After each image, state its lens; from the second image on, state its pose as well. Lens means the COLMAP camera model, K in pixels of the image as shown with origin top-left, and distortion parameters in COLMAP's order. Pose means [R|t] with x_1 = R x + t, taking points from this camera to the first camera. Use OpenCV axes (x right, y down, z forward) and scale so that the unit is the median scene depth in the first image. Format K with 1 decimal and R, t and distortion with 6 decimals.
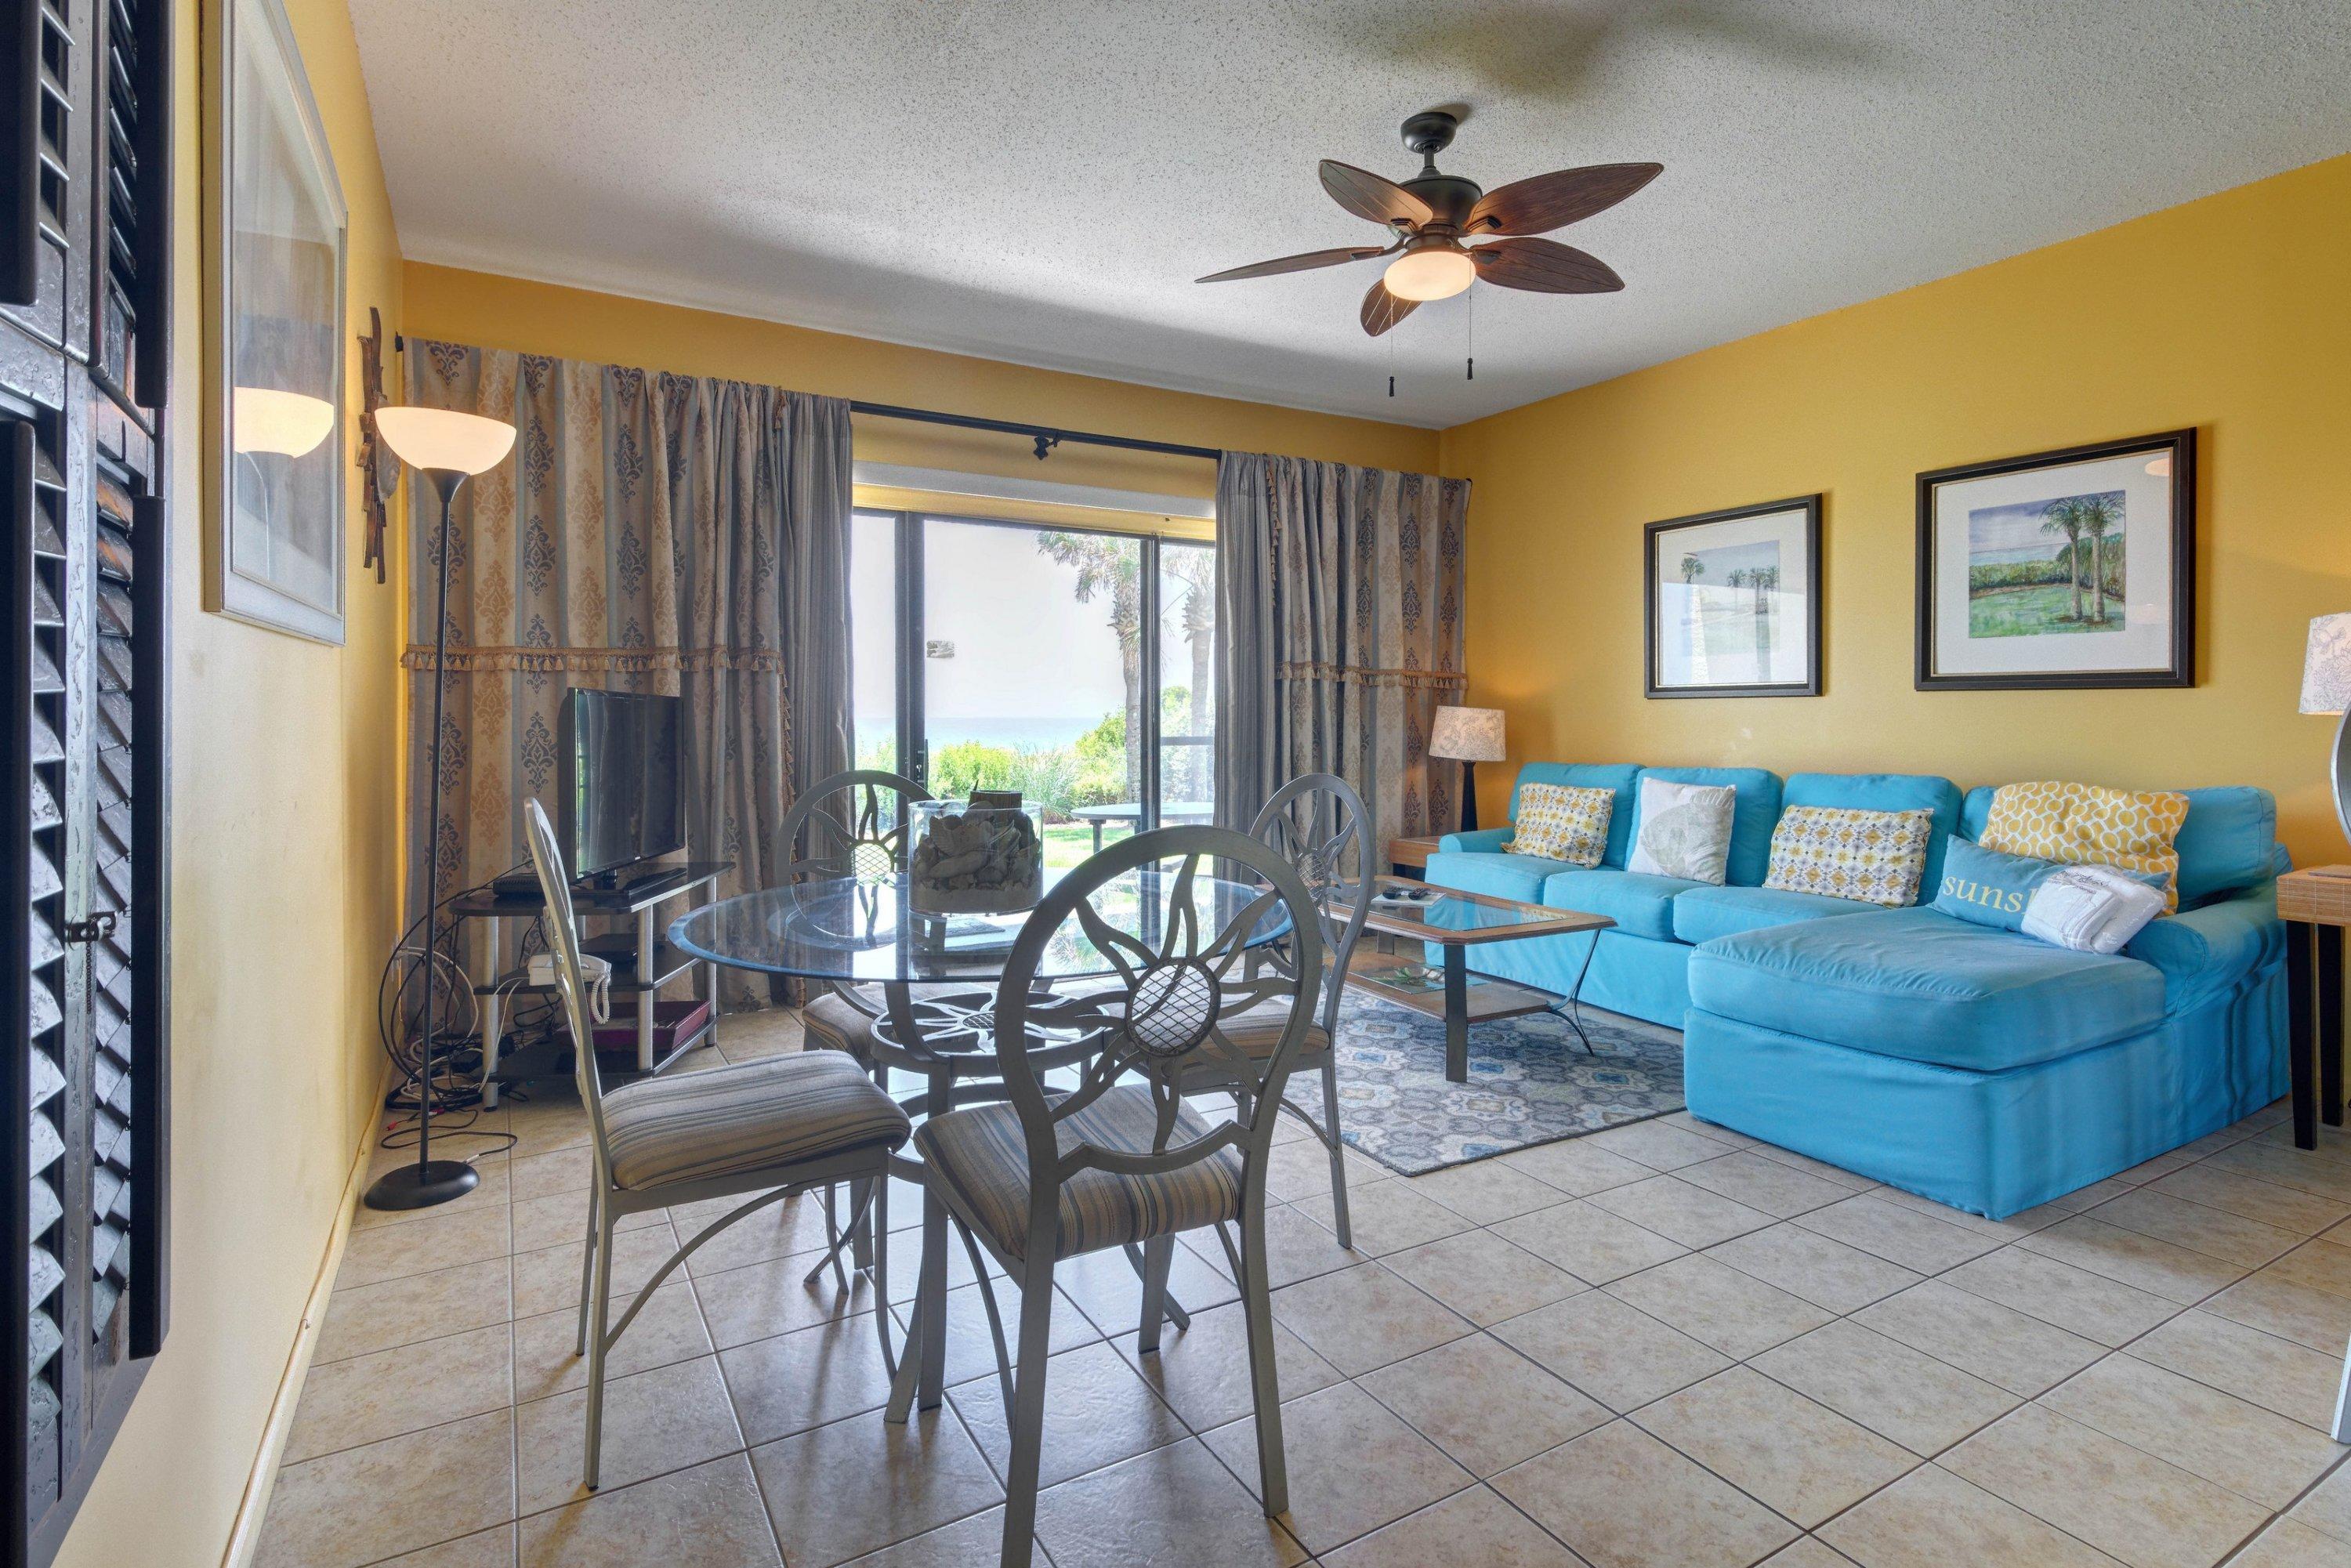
lens RADIAL K [[1151.0, 0, 1177.5], [0, 1151.0, 715.6], [0, 0, 1]] dist [0.003377, -0.001645]
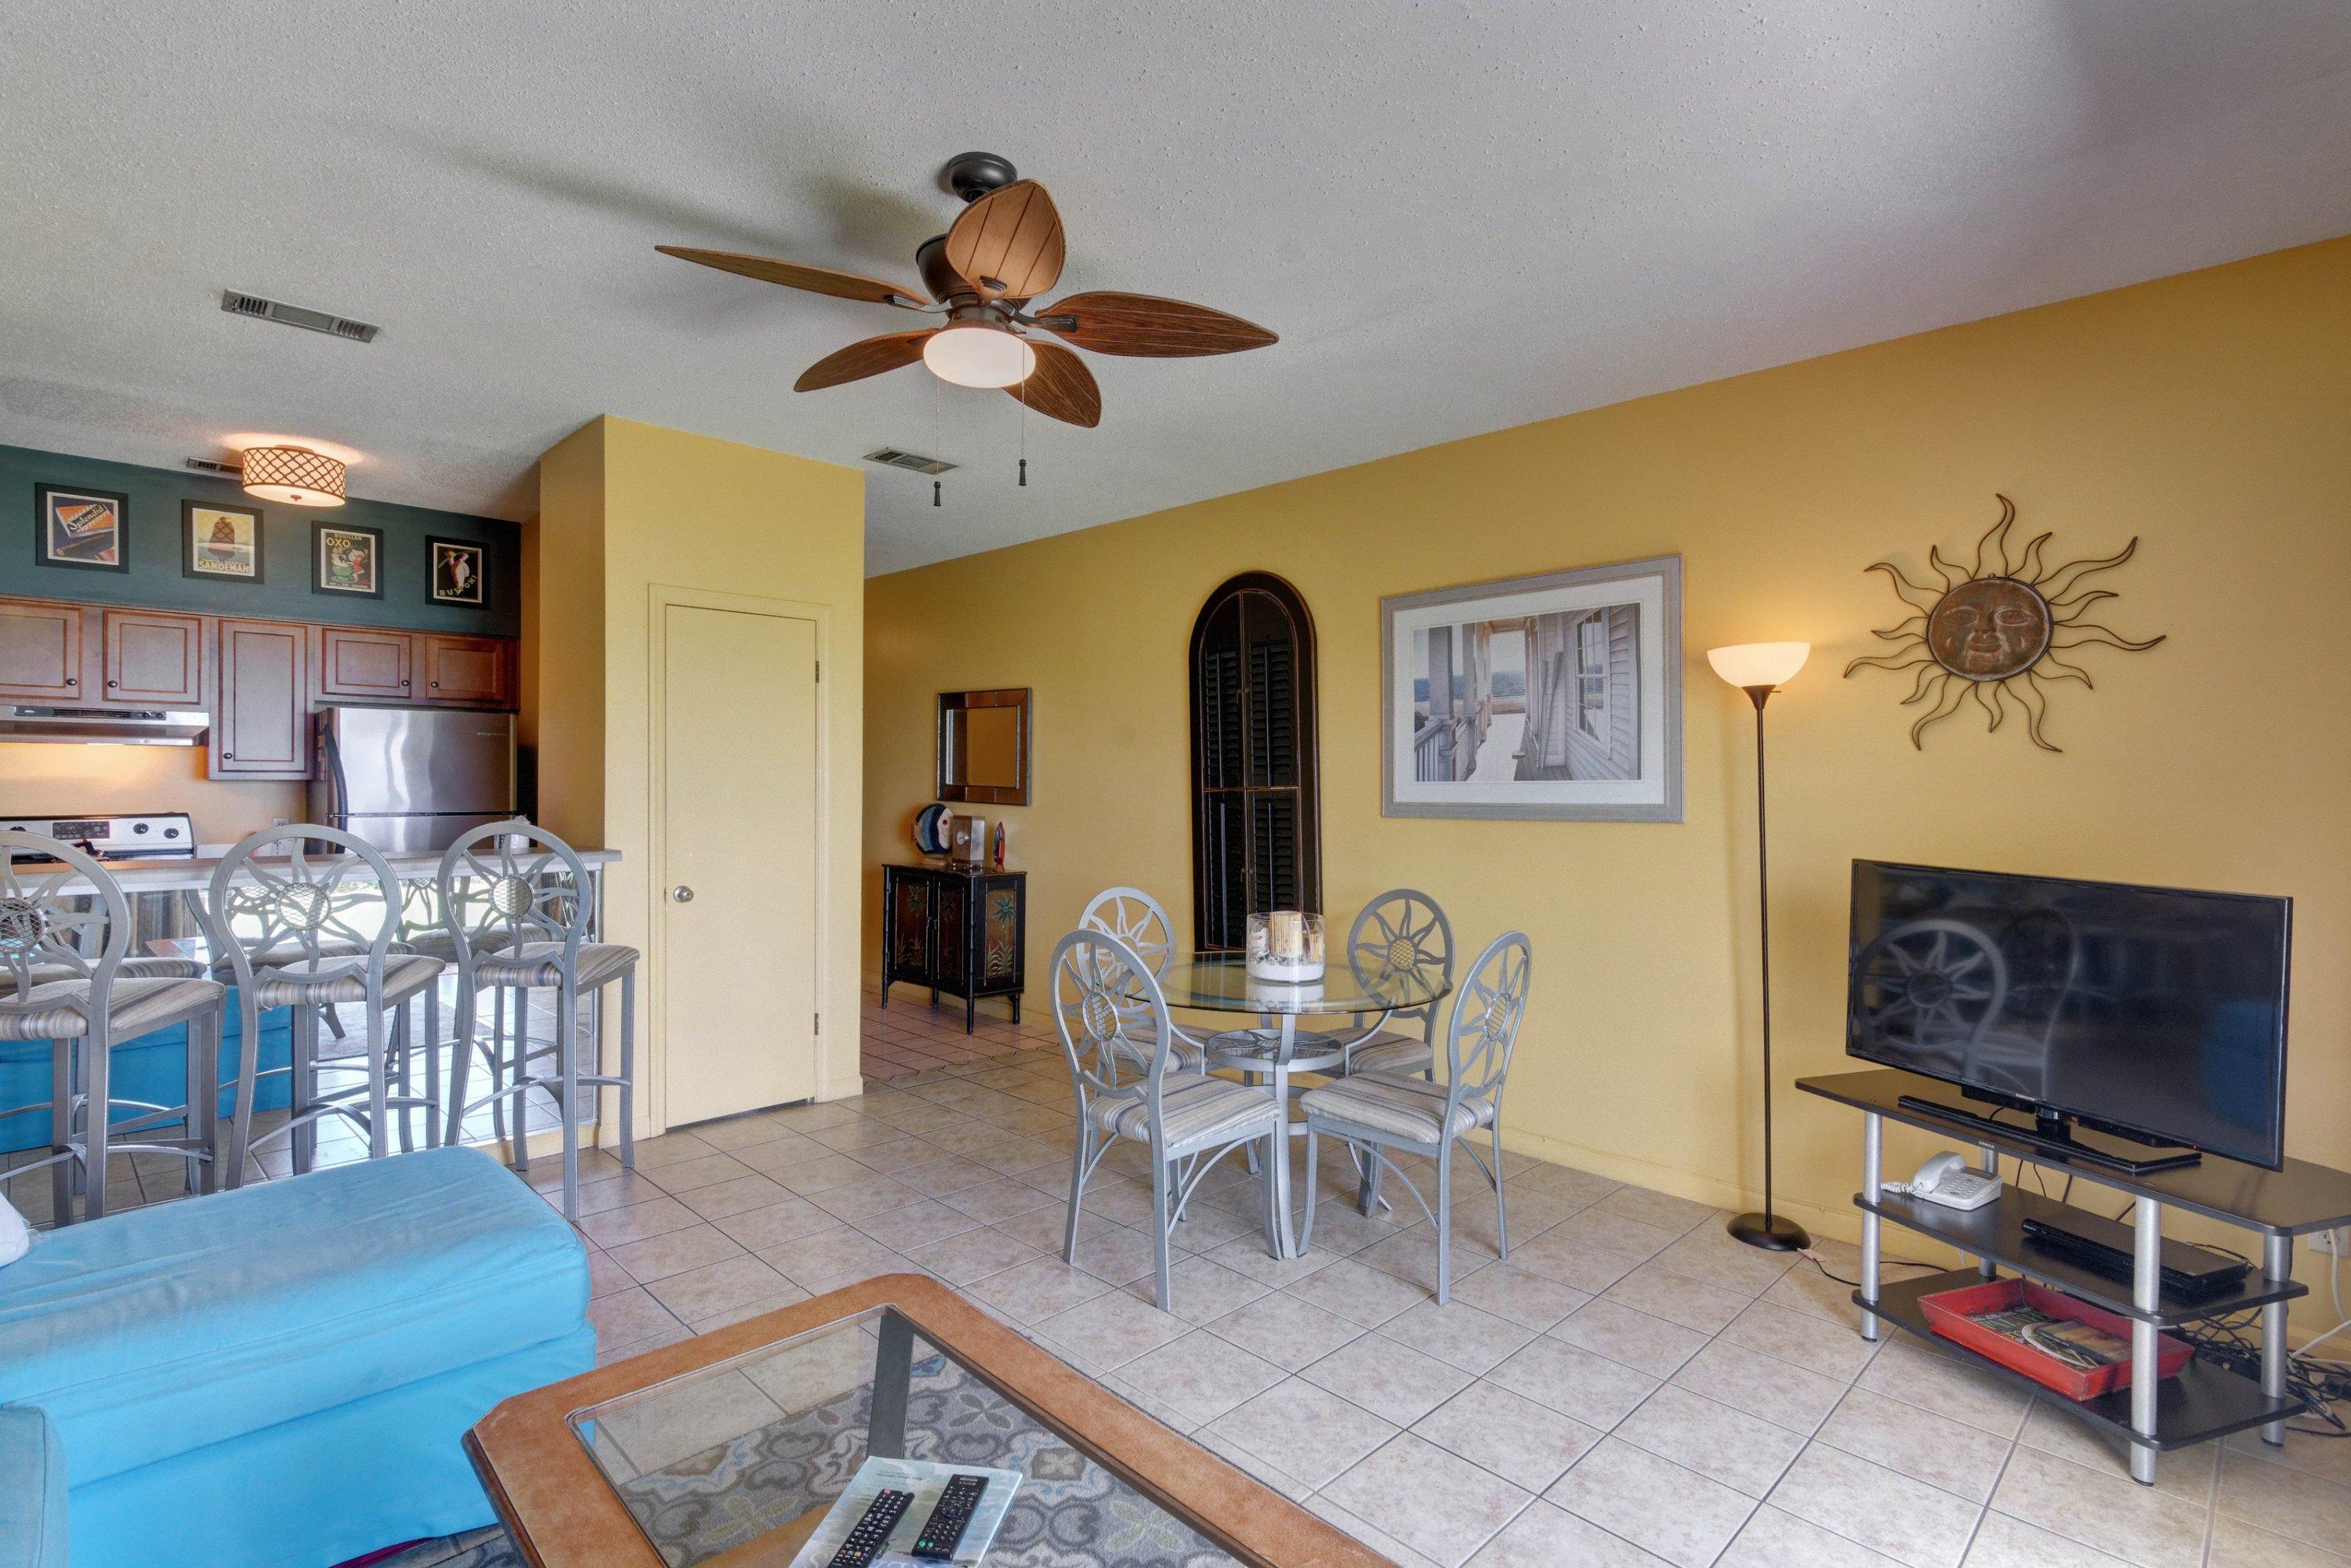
lens RADIAL K [[1119.3, 0, 1174.4], [0, 1119.3, 787.4], [0, 0, 1]] dist [0.003107, -0.000381]
pose [[-0.967082, -0.007177, -0.254363, 0.221101], [-0.010053, 0.999899, 0.010009, -0.069774], [0.254266, 0.012236, -0.967057, 1.399165]]
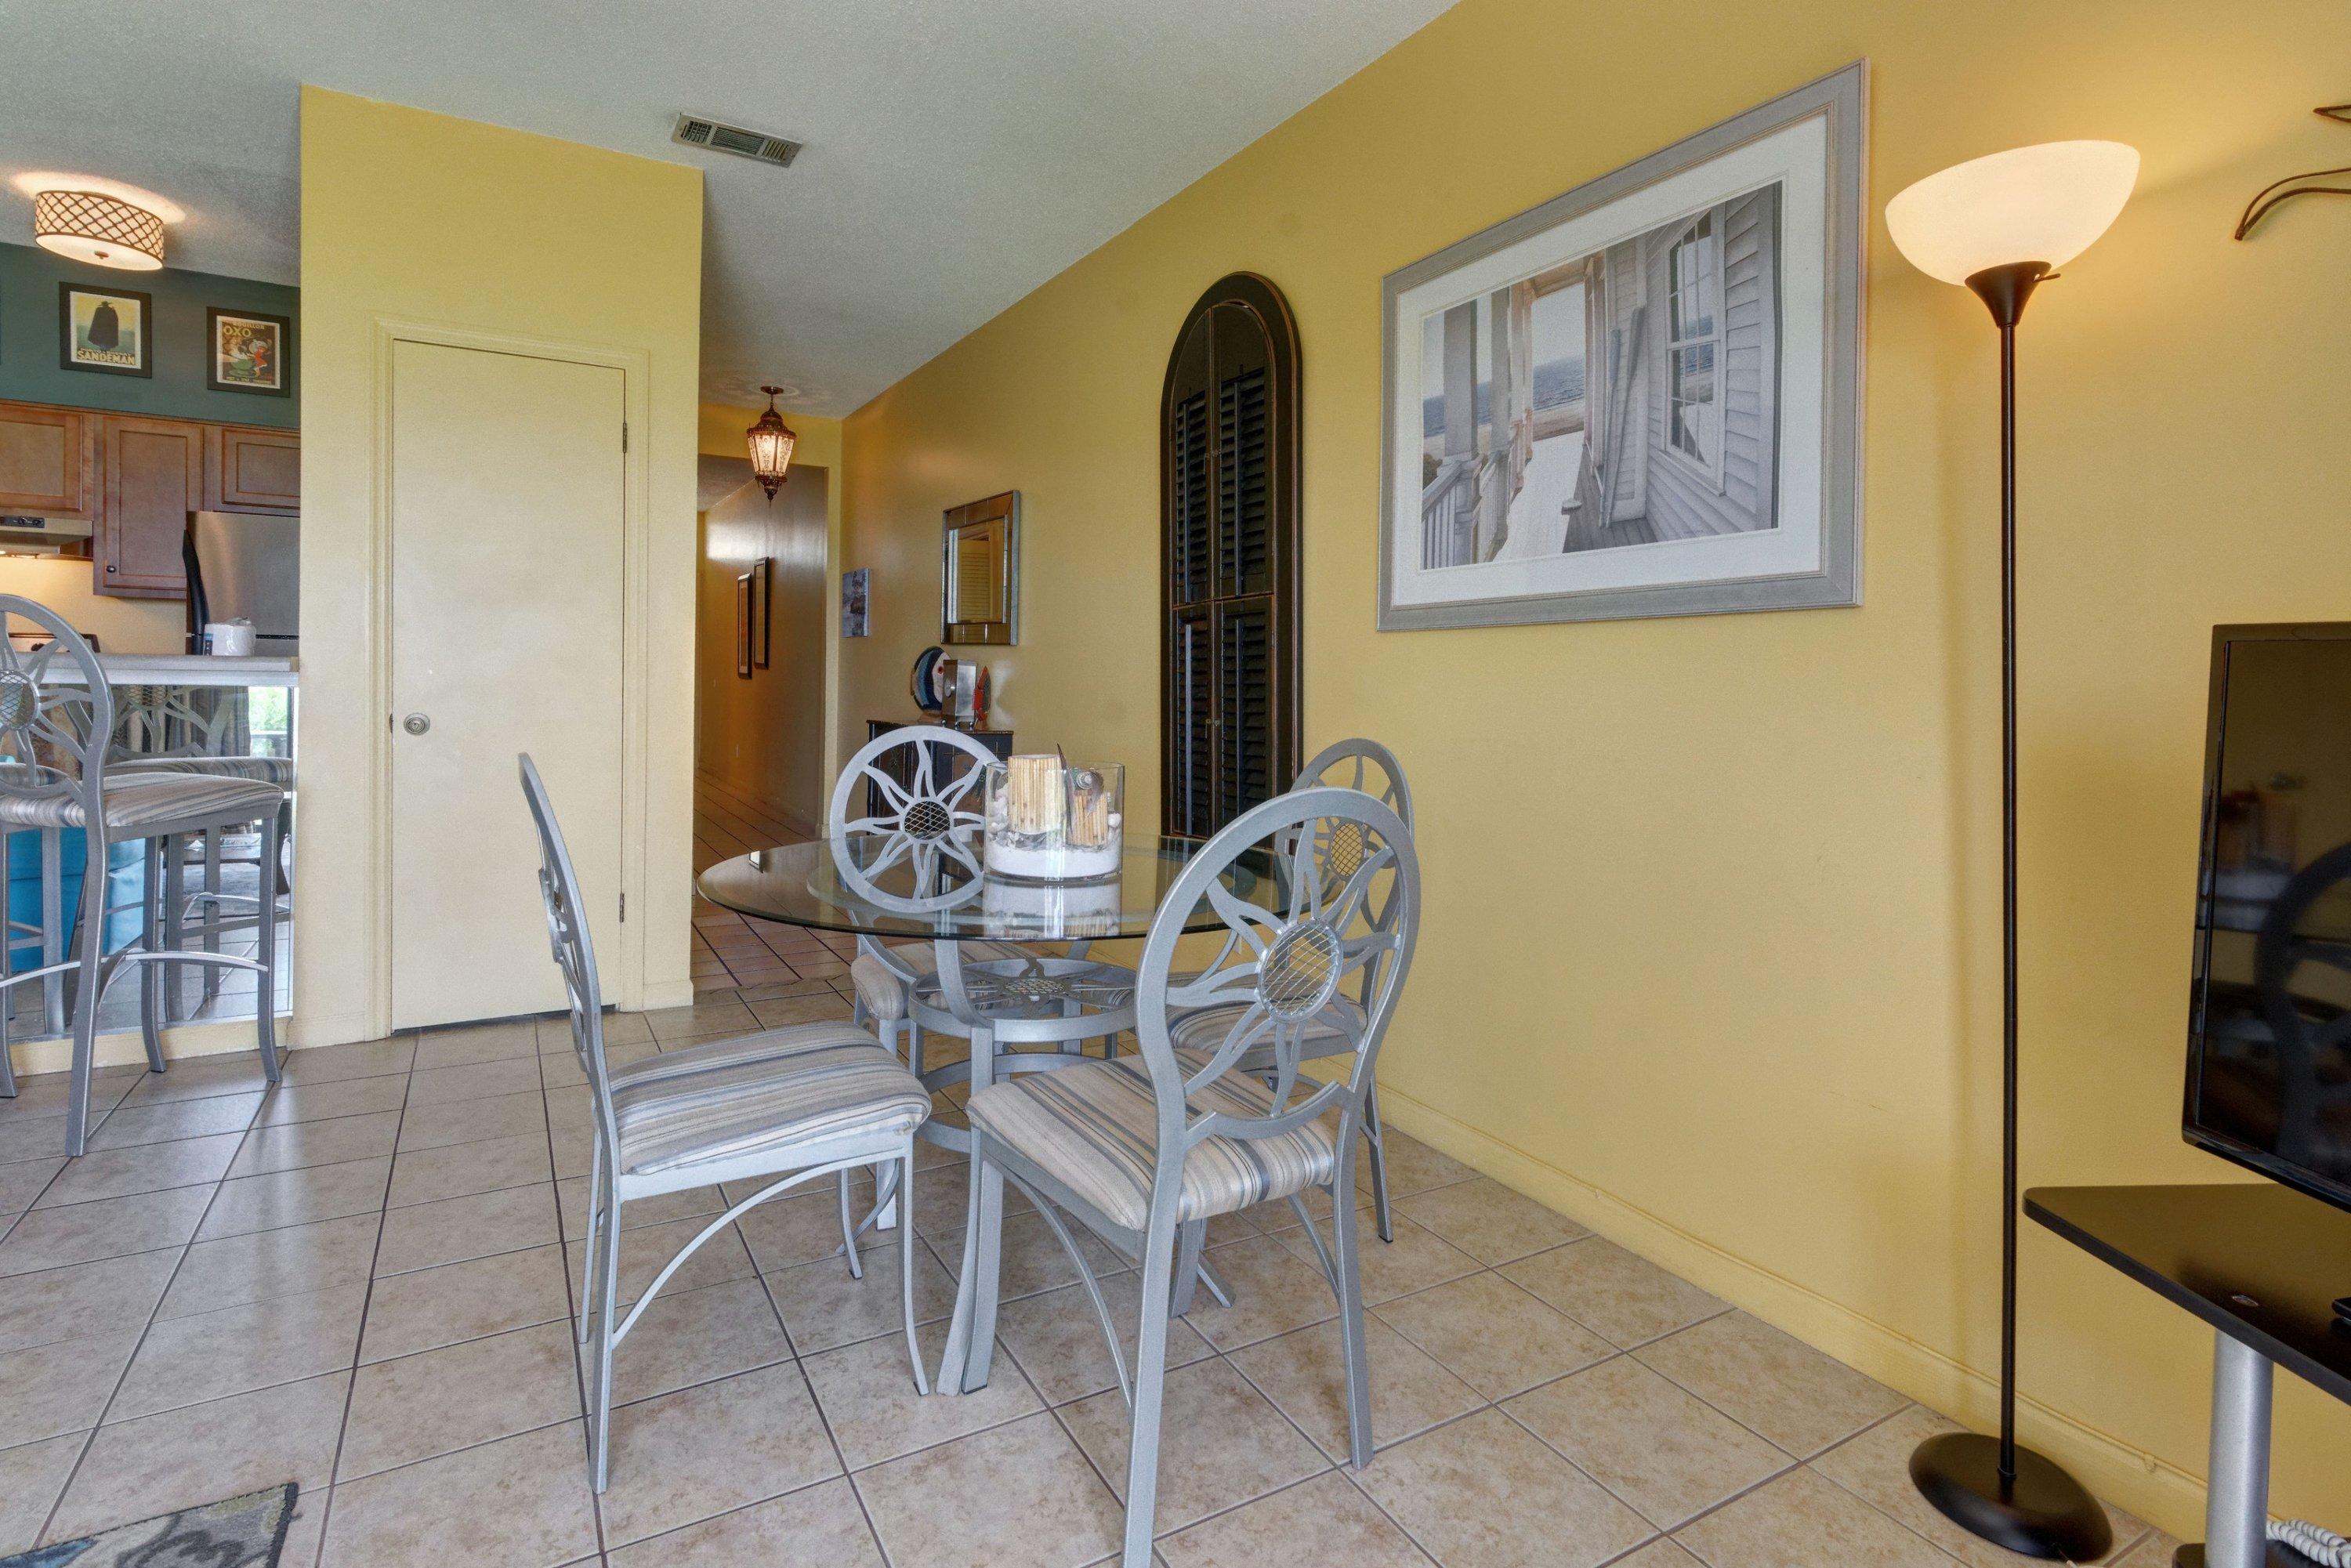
lens RADIAL K [[1166.4, 0, 1167.8], [0, 1166.4, 697.2], [0, 0, 1]] dist [-0.001799, -0.000112]
pose [[-0.999747, -0.022266, -0.003109, -0.146172], [-0.022330, 0.999494, 0.022631, -0.001308], [0.002603, 0.022695, -0.999739, 1.081619]]
